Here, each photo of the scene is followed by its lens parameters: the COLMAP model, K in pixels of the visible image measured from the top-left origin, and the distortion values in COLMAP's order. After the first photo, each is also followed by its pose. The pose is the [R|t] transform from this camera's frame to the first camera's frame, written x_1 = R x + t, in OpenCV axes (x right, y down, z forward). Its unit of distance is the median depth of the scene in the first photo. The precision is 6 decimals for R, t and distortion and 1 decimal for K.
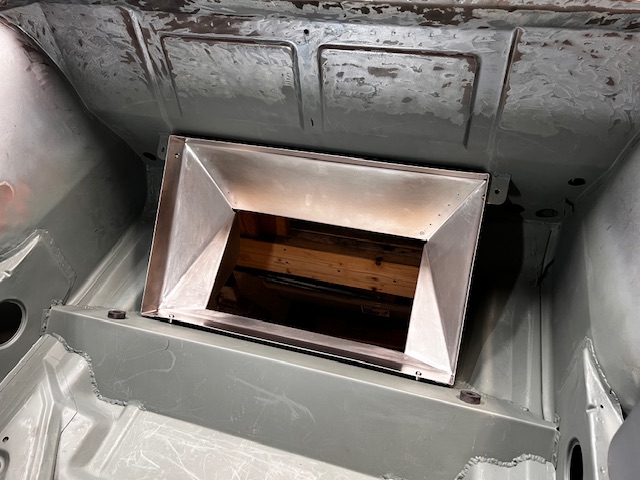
lens RADIAL K [[490.6, 0, 319.3], [0, 490.6, 237.2], [0, 0, 1]] dist [0.008481, -0.034529]
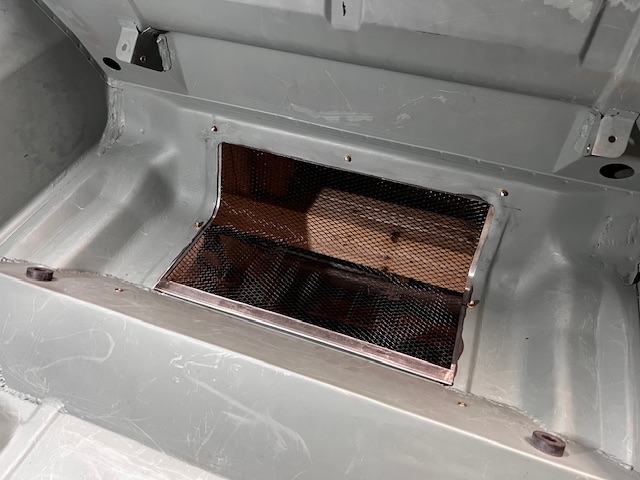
lens RADIAL K [[490.6, 0, 322.2], [0, 490.6, 242.4], [0, 0, 1]] dist [0.008481, -0.034529]
pose [[0.996049, 0.086977, 0.017921, -0.028257], [-0.087891, 0.994393, 0.058810, 0.040397], [-0.012705, -0.060153, 0.998108, 0.325717]]
